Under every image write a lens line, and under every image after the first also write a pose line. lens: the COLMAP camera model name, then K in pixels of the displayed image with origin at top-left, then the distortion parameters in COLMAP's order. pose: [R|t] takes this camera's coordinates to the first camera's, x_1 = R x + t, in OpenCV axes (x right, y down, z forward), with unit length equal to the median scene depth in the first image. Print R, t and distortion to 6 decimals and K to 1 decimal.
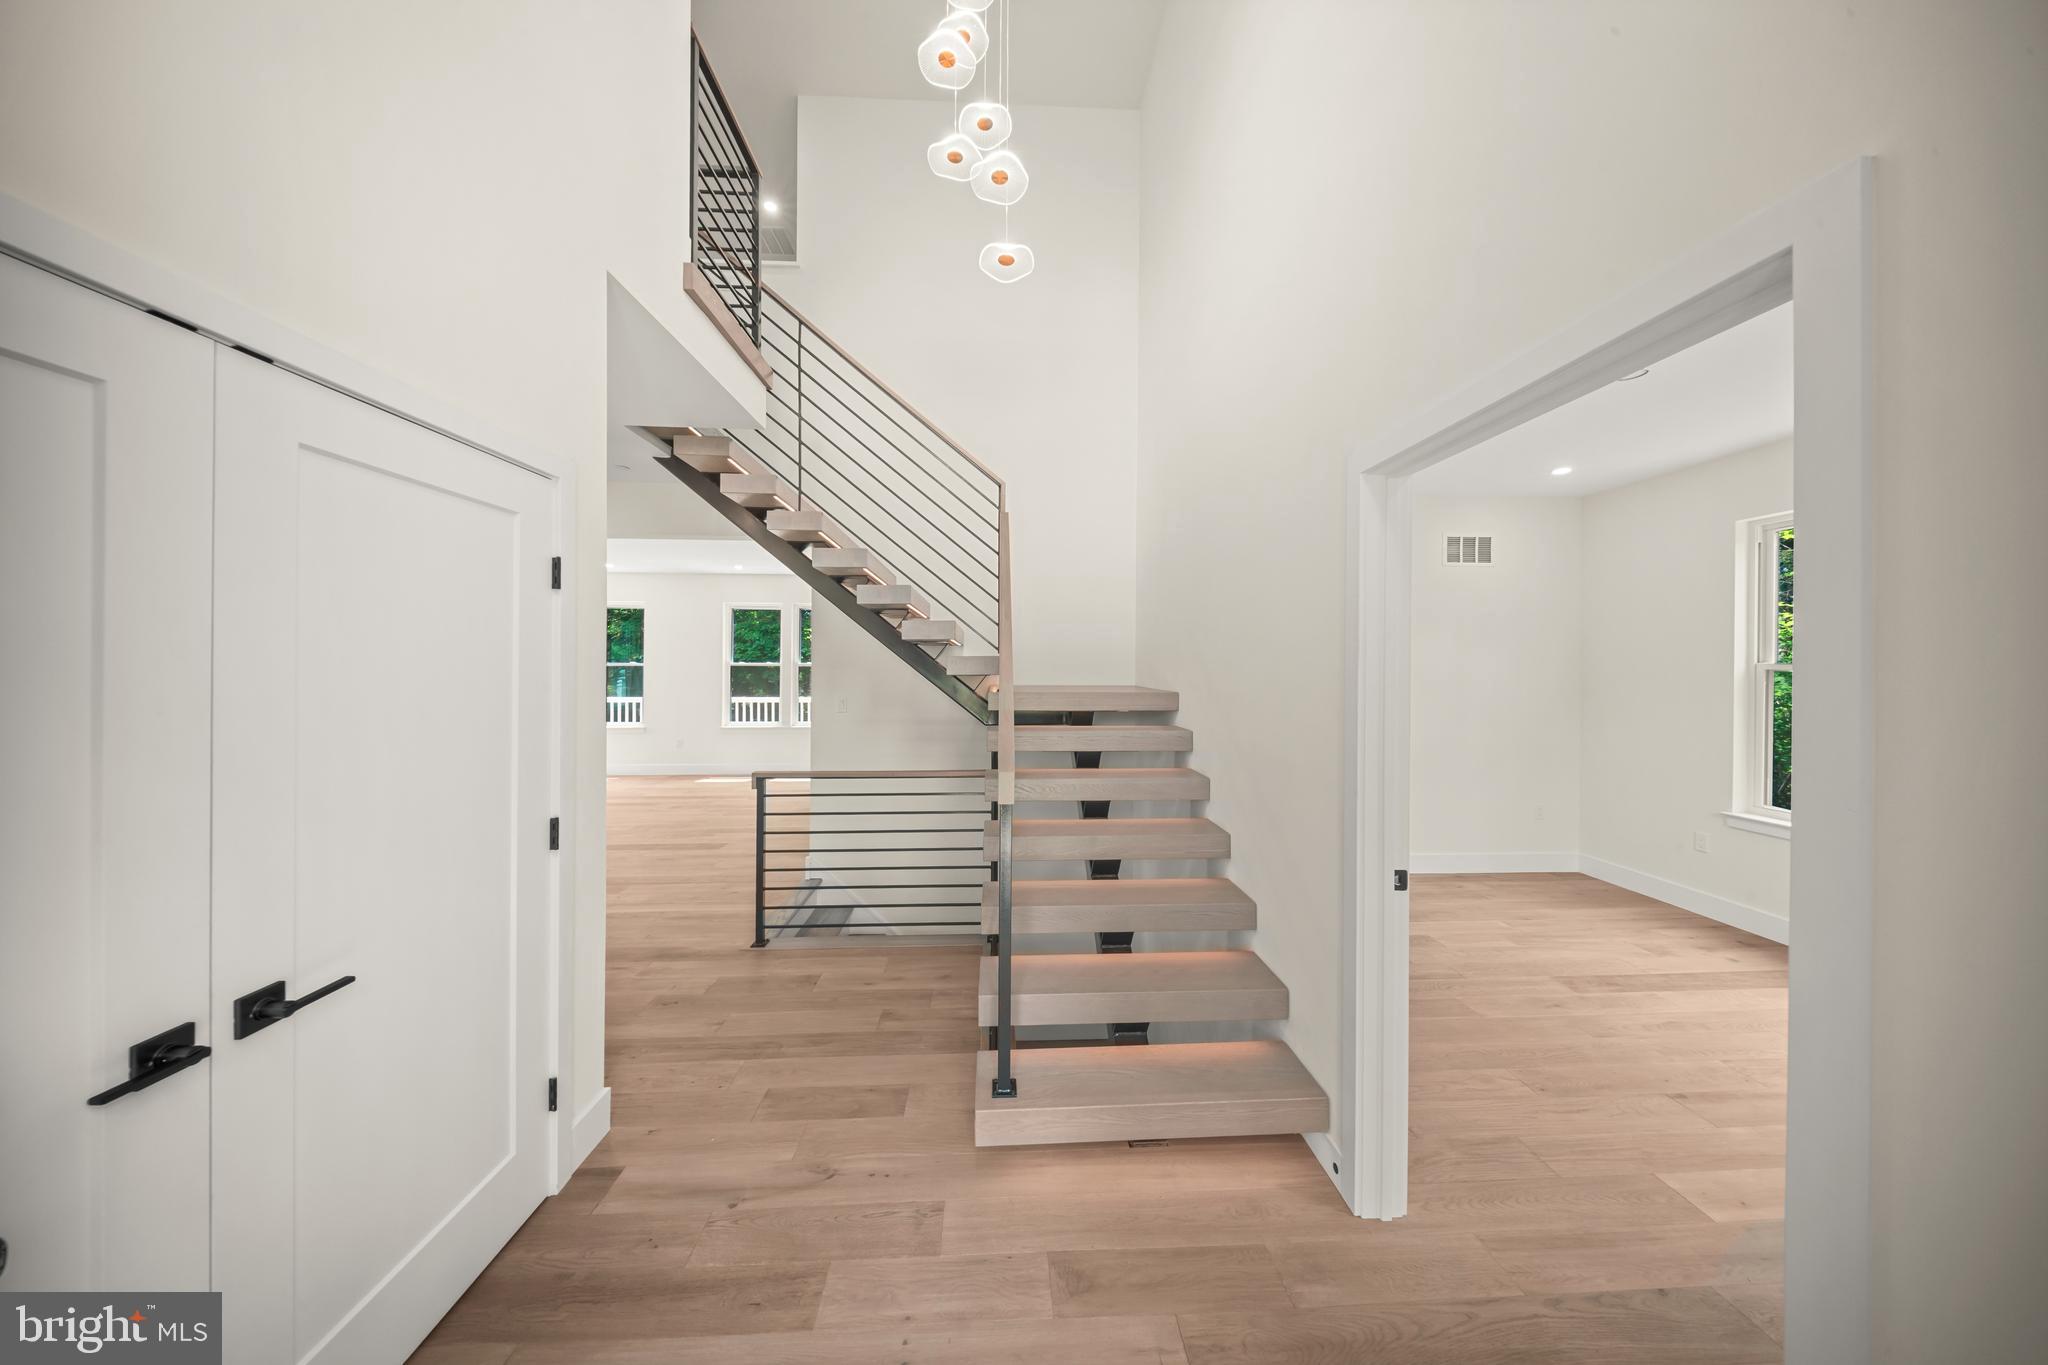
lens RADIAL K [[612.0, 0, 1022.8], [0, 612.0, 665.7], [0, 0, 1]] dist [-0.006433, 0.000014]
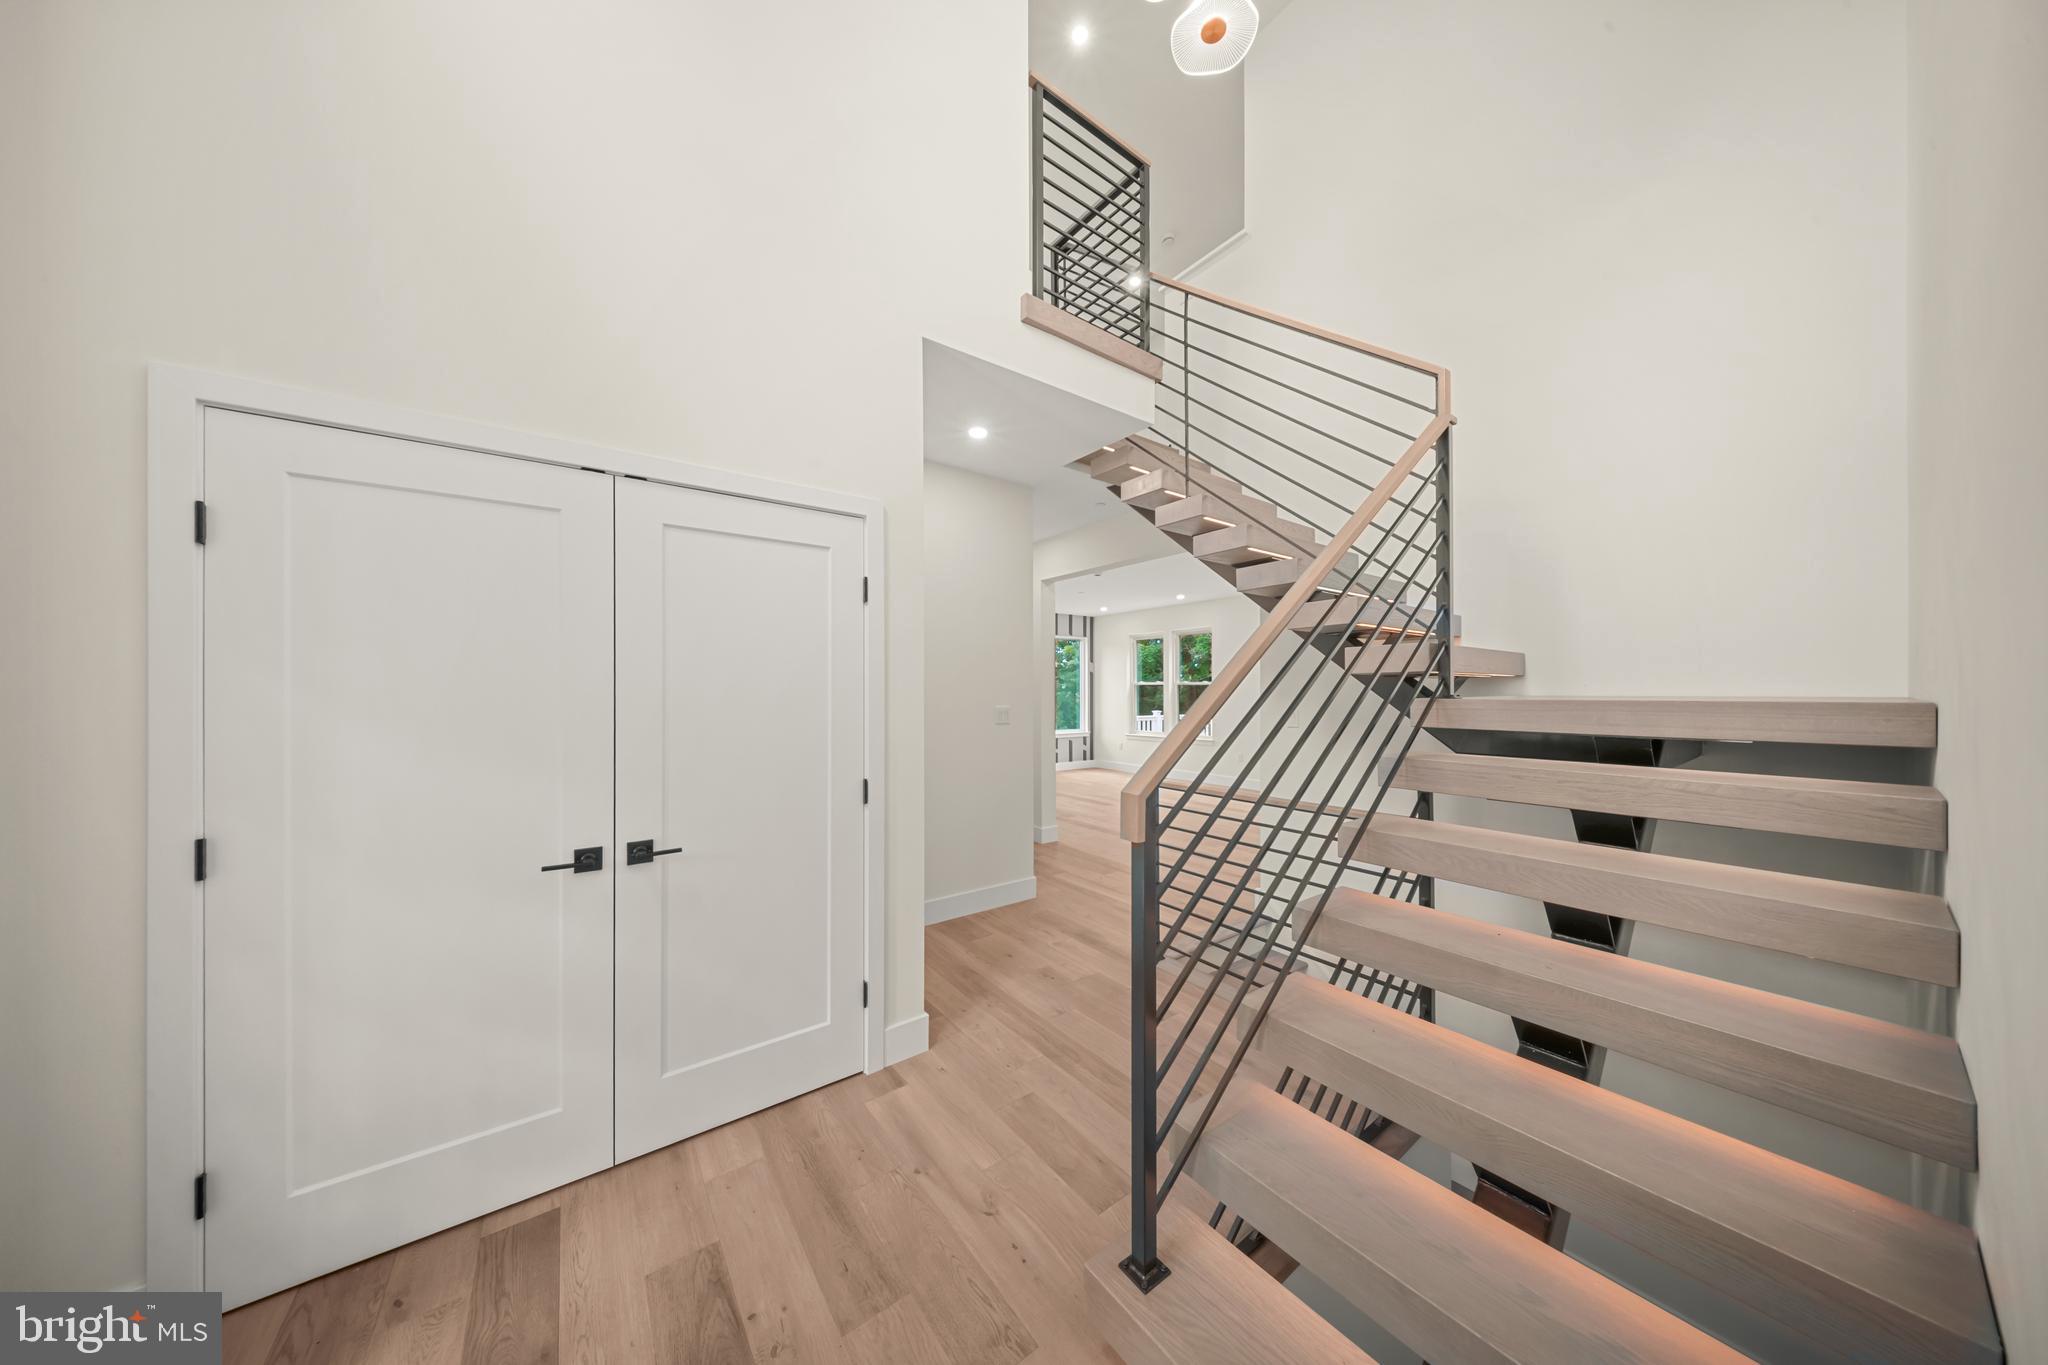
lens RADIAL K [[610.9, 0, 1030.0], [0, 610.9, 685.9], [0, 0, 1]] dist [0.000928, 0.000028]
pose [[0.562739, -0.009228, -0.826583, 0.437002], [0.004198, 0.999957, -0.008306, 0.056726], [0.826624, 0.001204, 0.562753, 0.492410]]
